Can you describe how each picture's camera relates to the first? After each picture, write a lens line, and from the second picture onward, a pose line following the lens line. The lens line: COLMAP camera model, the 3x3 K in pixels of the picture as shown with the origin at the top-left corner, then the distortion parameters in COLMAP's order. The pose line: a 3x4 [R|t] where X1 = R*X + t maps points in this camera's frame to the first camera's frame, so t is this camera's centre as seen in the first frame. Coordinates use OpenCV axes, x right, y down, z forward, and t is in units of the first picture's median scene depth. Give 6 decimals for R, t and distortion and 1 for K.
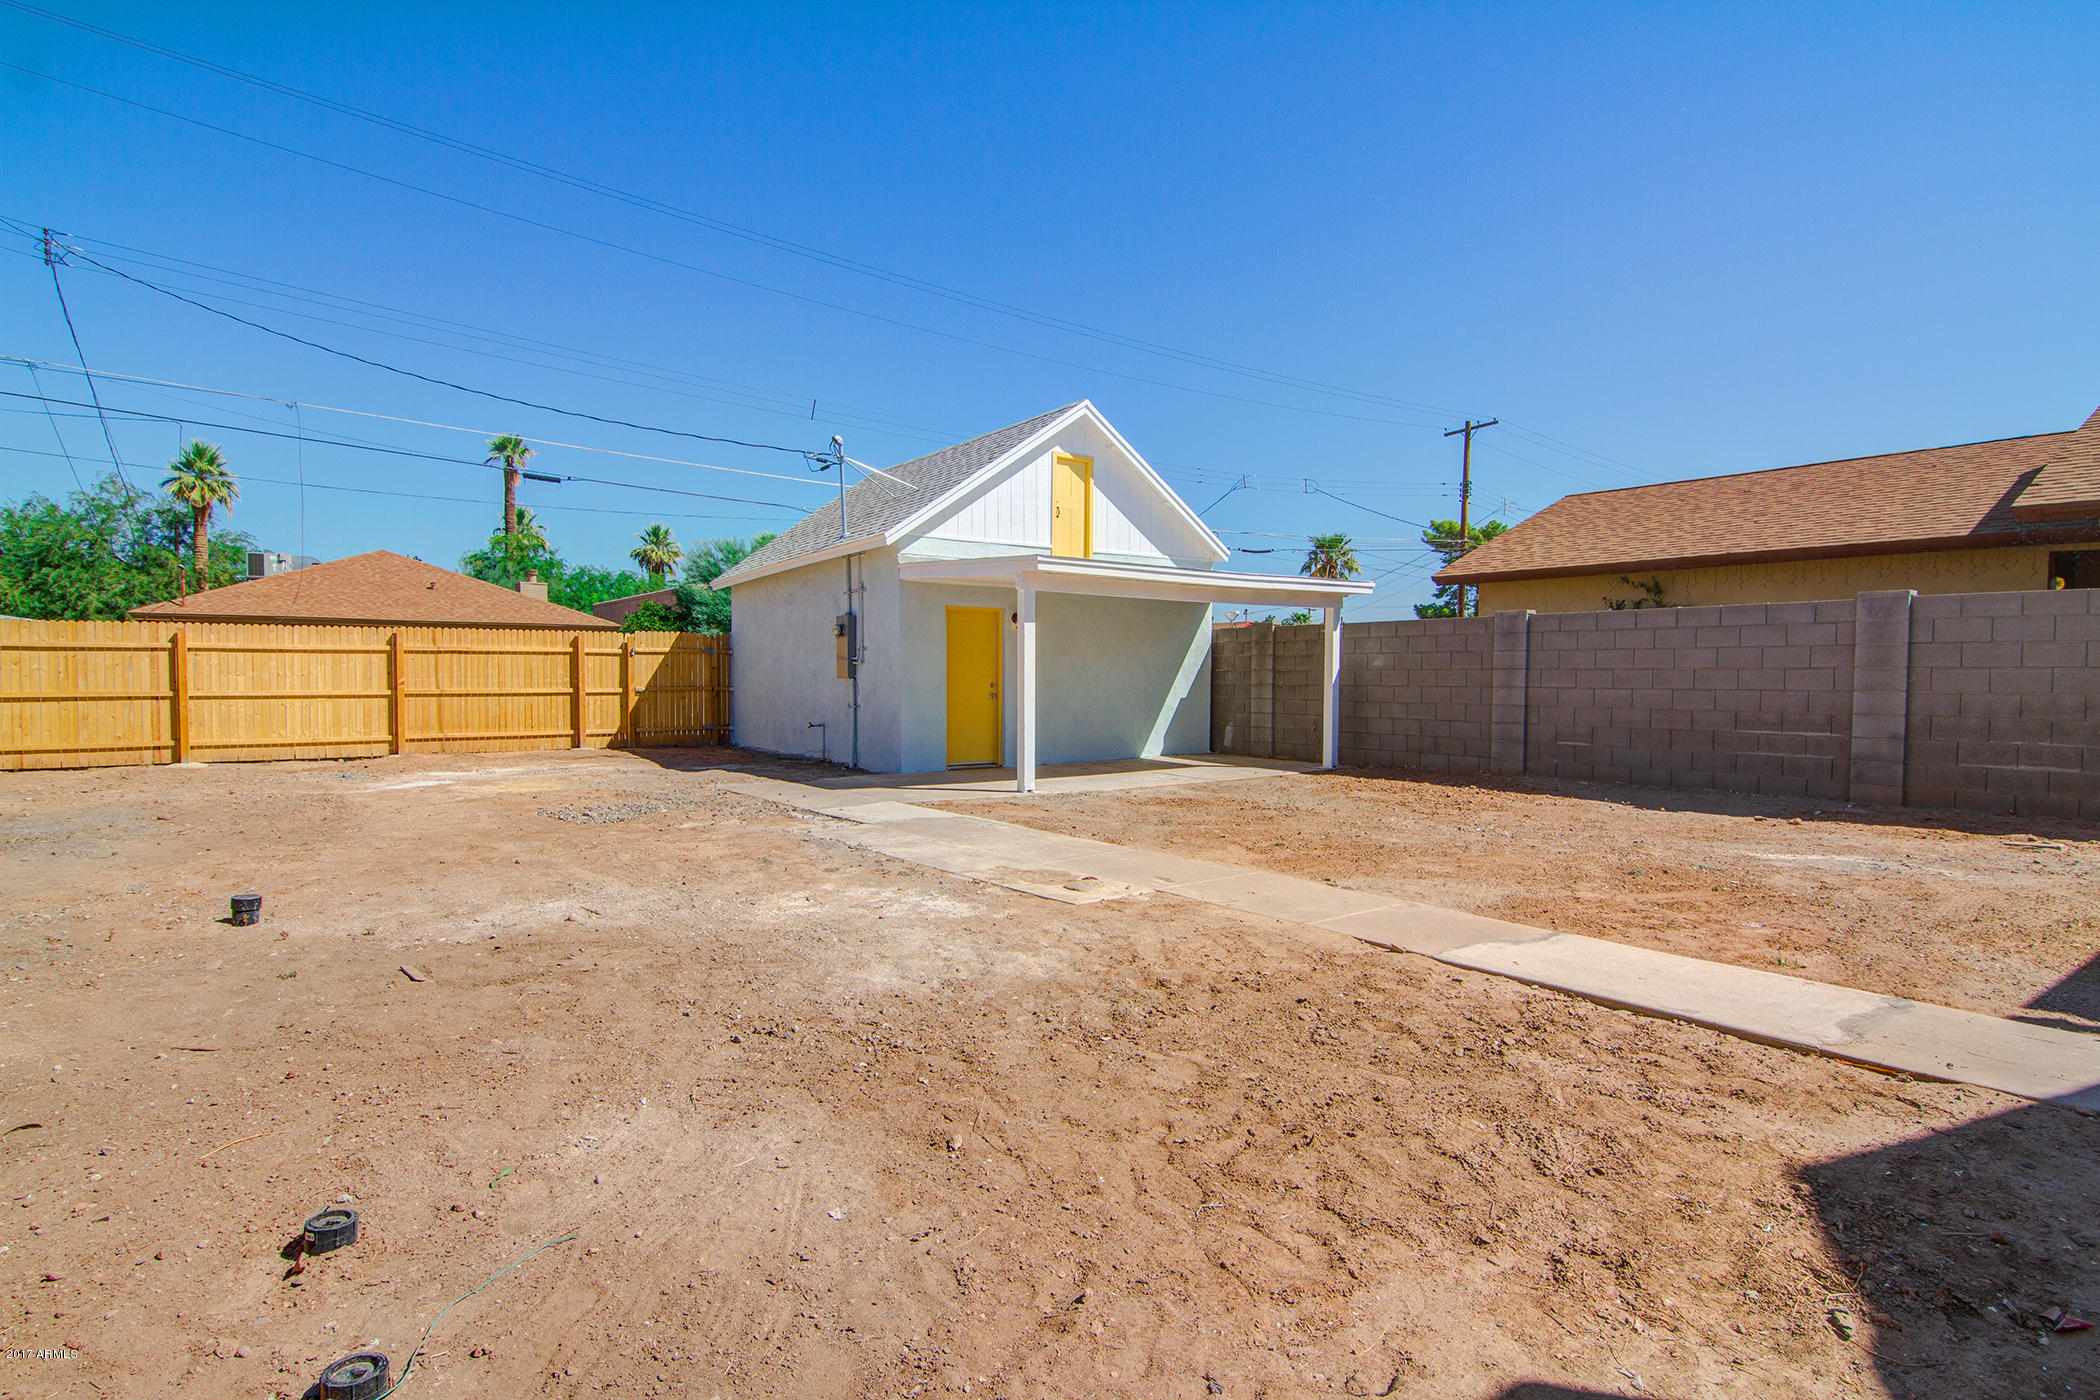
lens RADIAL K [[1083.3, 0, 1055.3], [0, 1083.3, 695.8], [0, 0, 1]] dist [-0.007295, -0.009989]
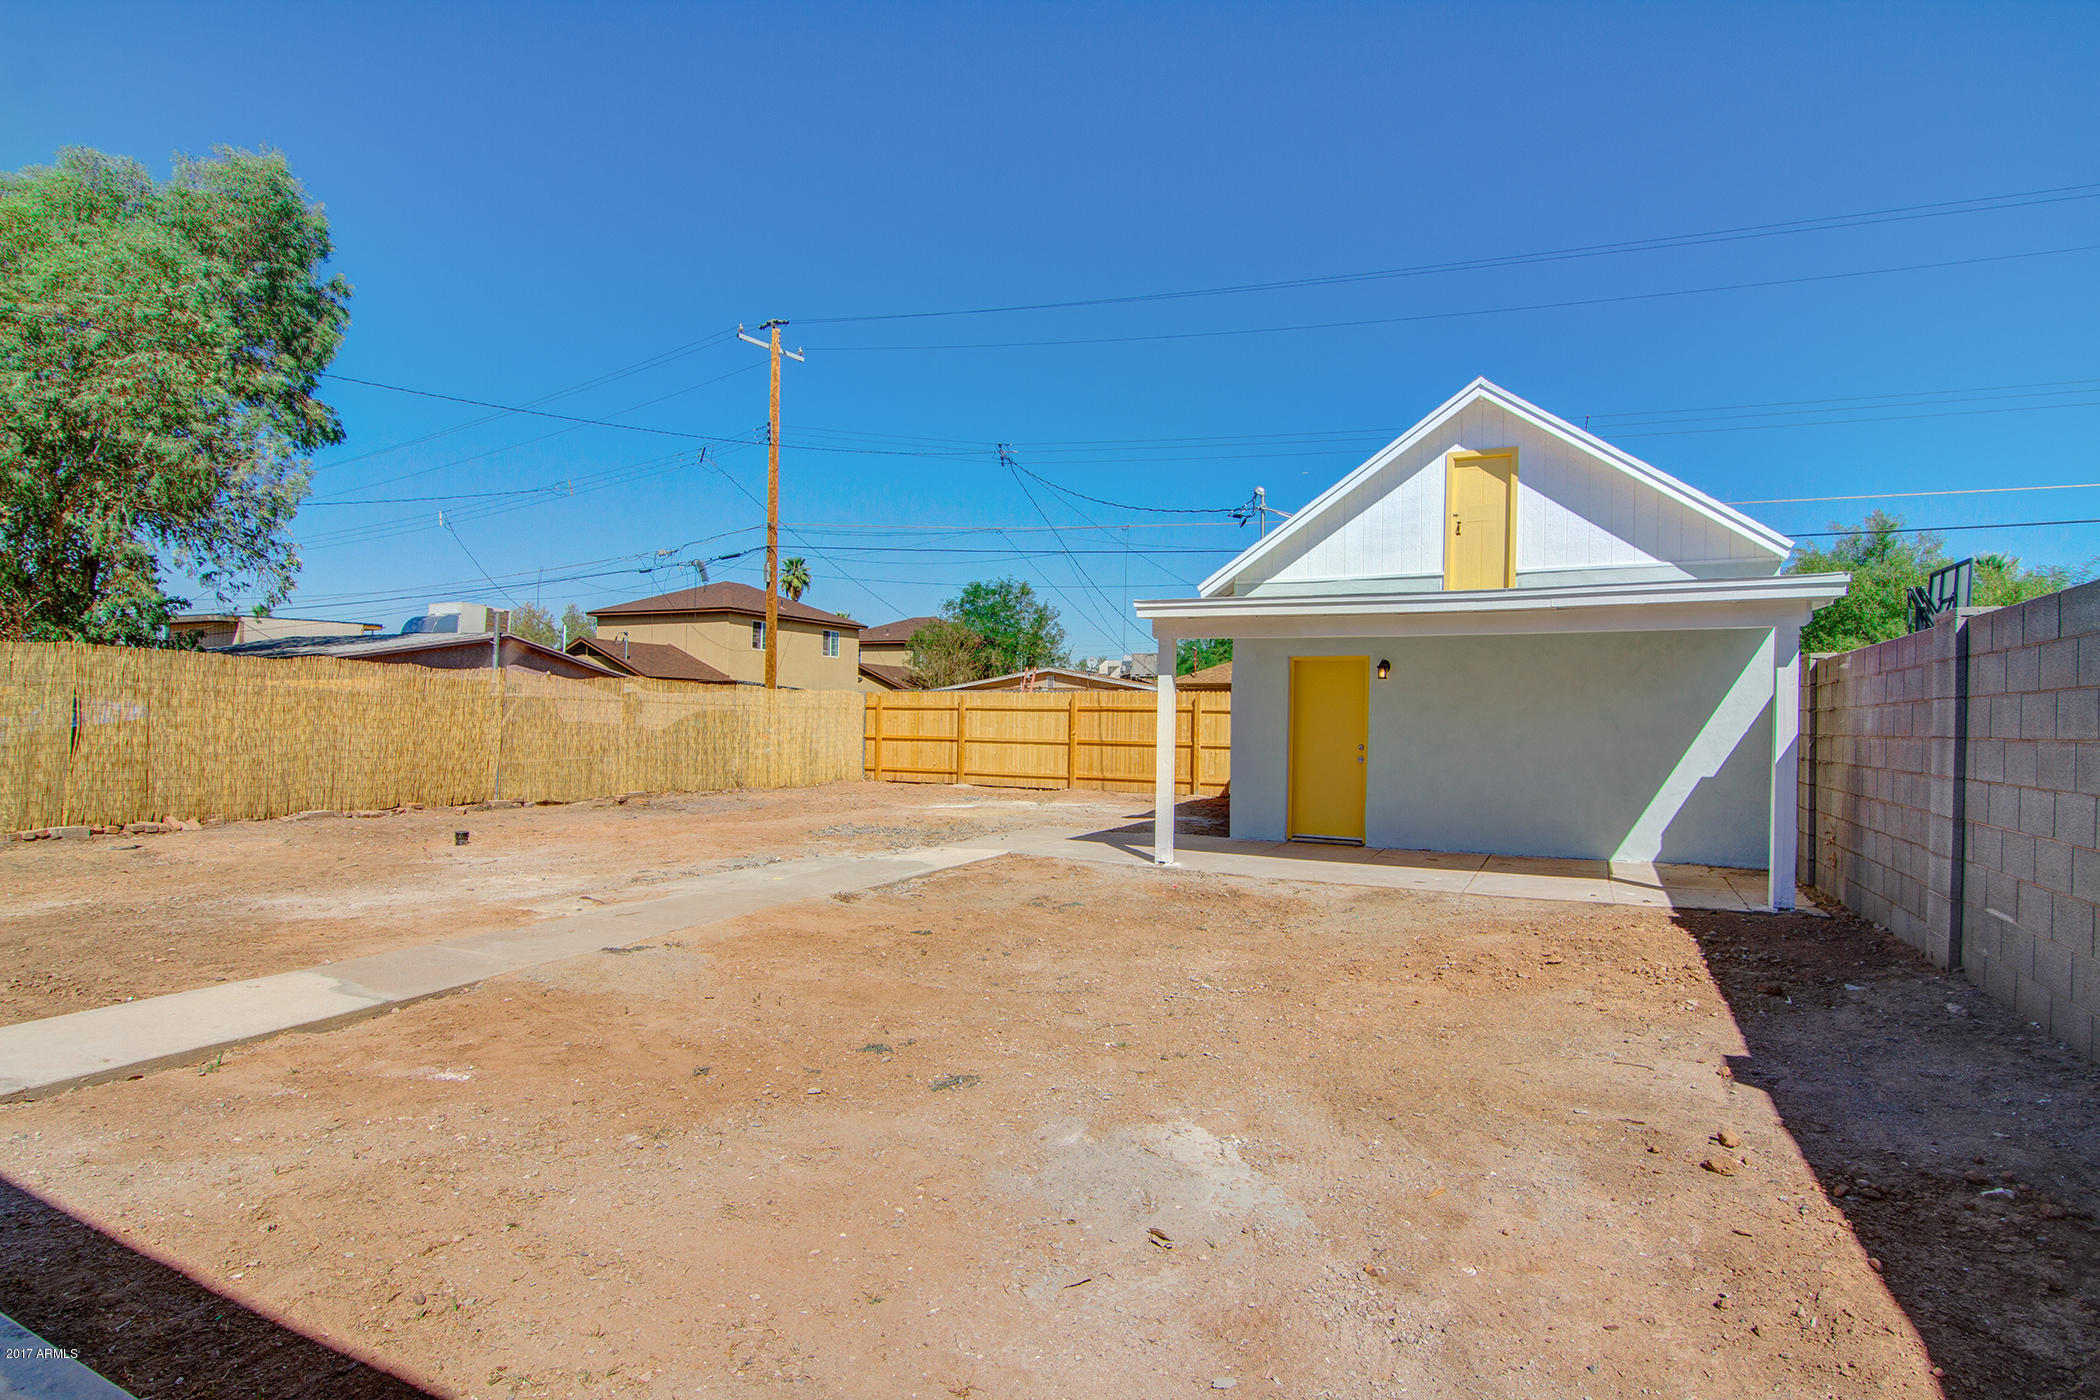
lens RADIAL K [[1083.3, 0, 1056.1], [0, 1083.3, 718.0], [0, 0, 1]] dist [-0.007295, -0.009989]
pose [[0.446578, 0.002311, -0.894742, 0.563086], [-0.033292, 0.999347, -0.014036, -0.012255], [0.894125, 0.036056, 0.446363, 0.391320]]
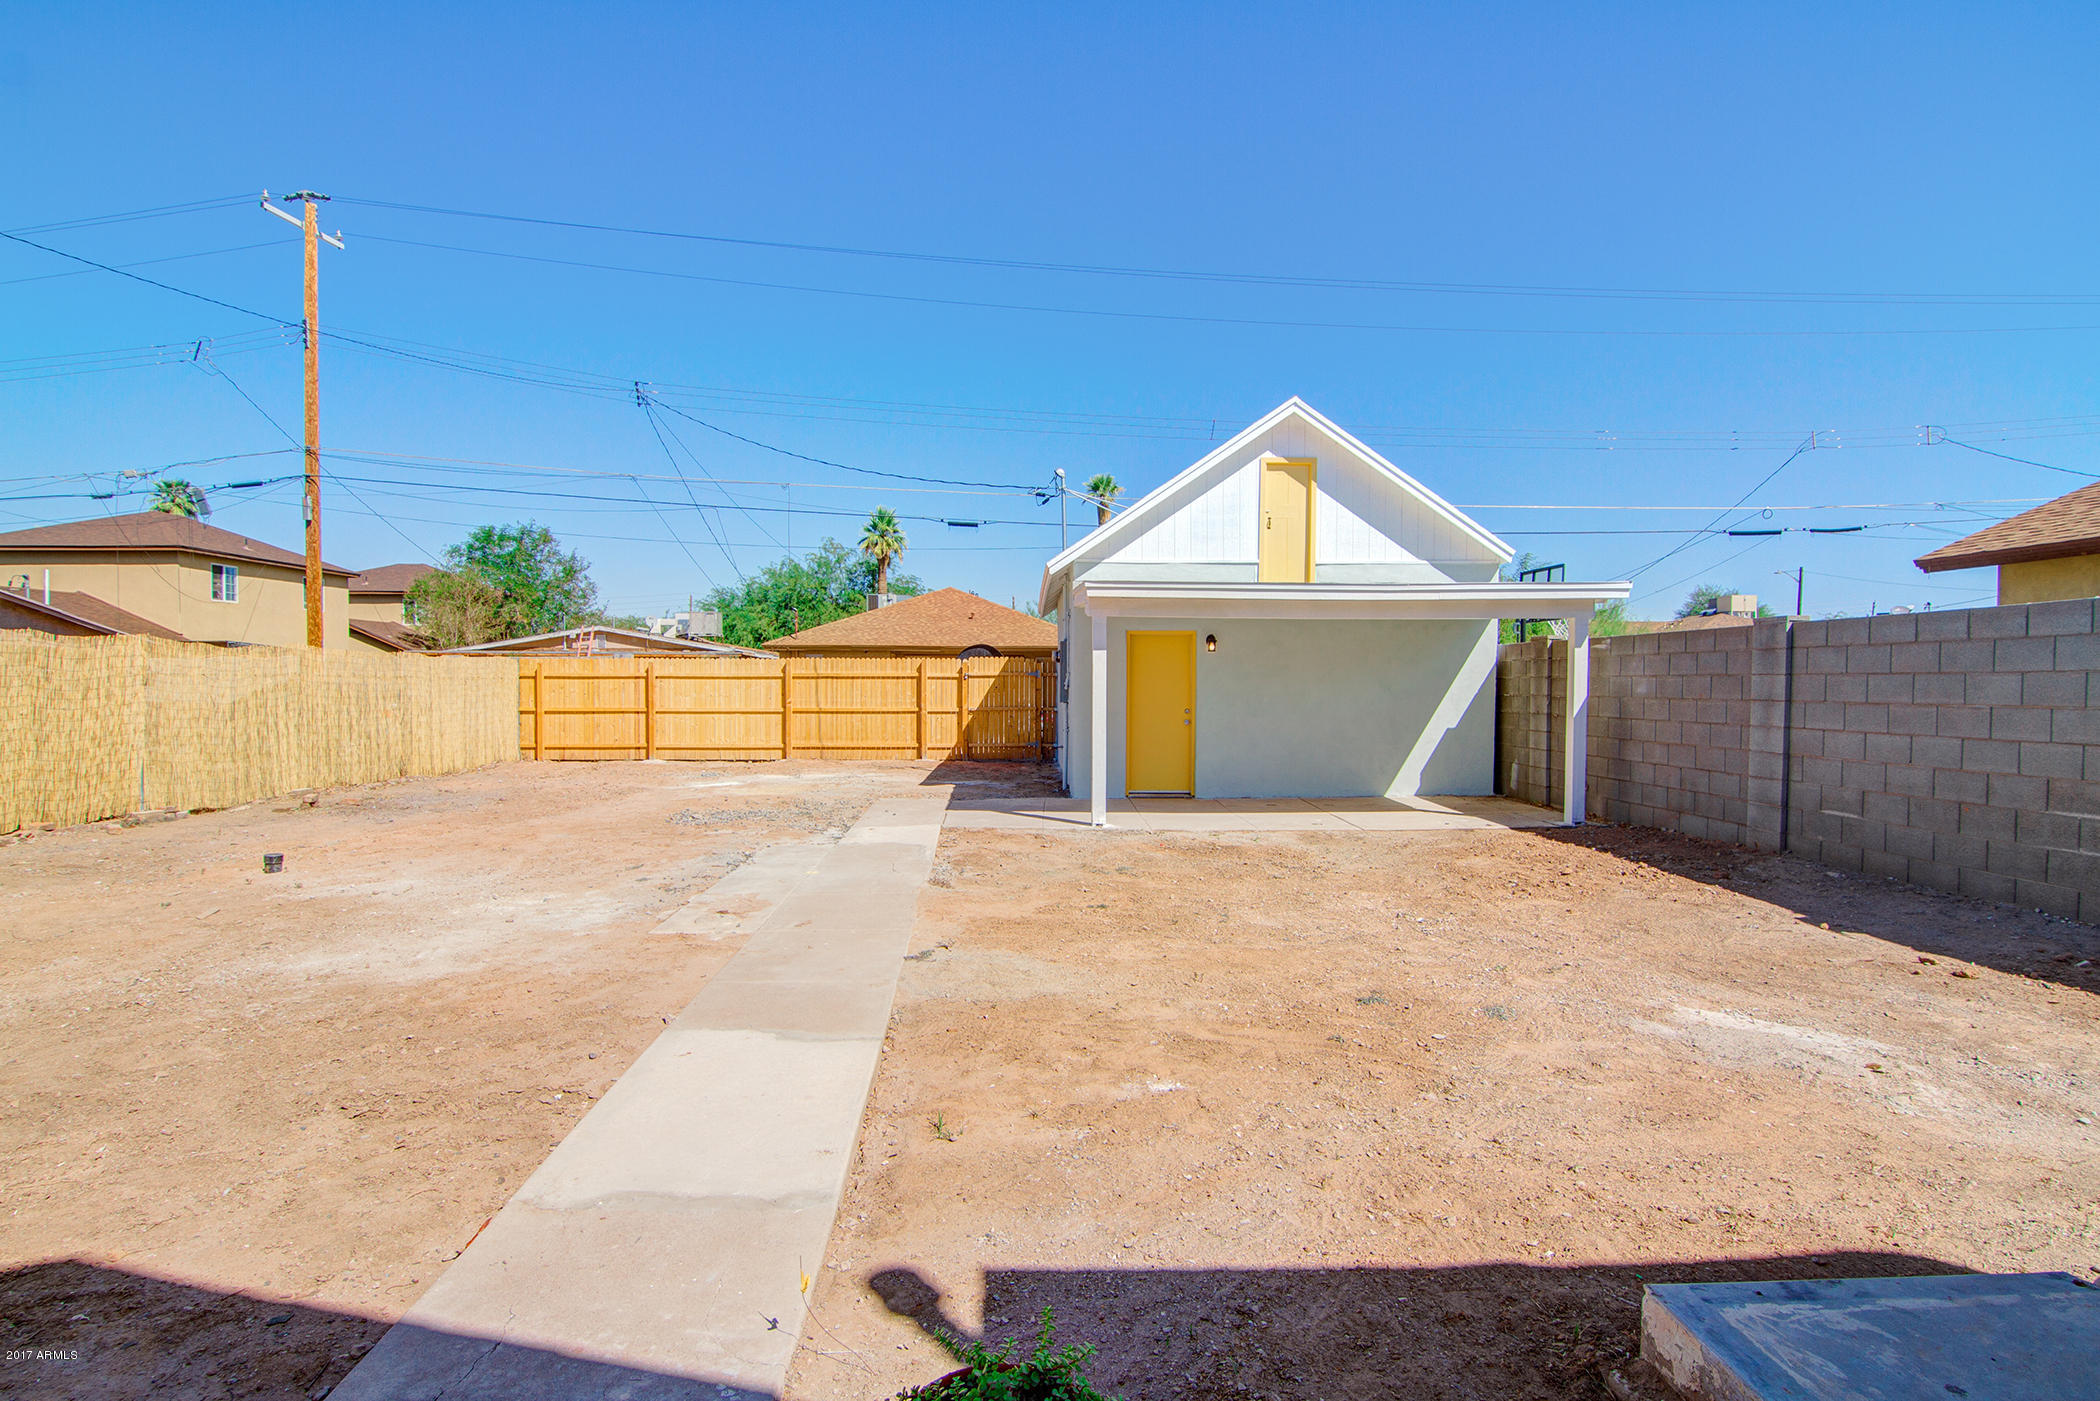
lens RADIAL K [[1083.3, 0, 1052.2], [0, 1083.3, 721.3], [0, 0, 1]] dist [-0.007295, -0.009989]
pose [[0.816120, 0.020049, -0.577534, 0.380081], [-0.011699, 0.999766, 0.018176, -0.016192], [0.577764, -0.008077, 0.816164, 0.140914]]
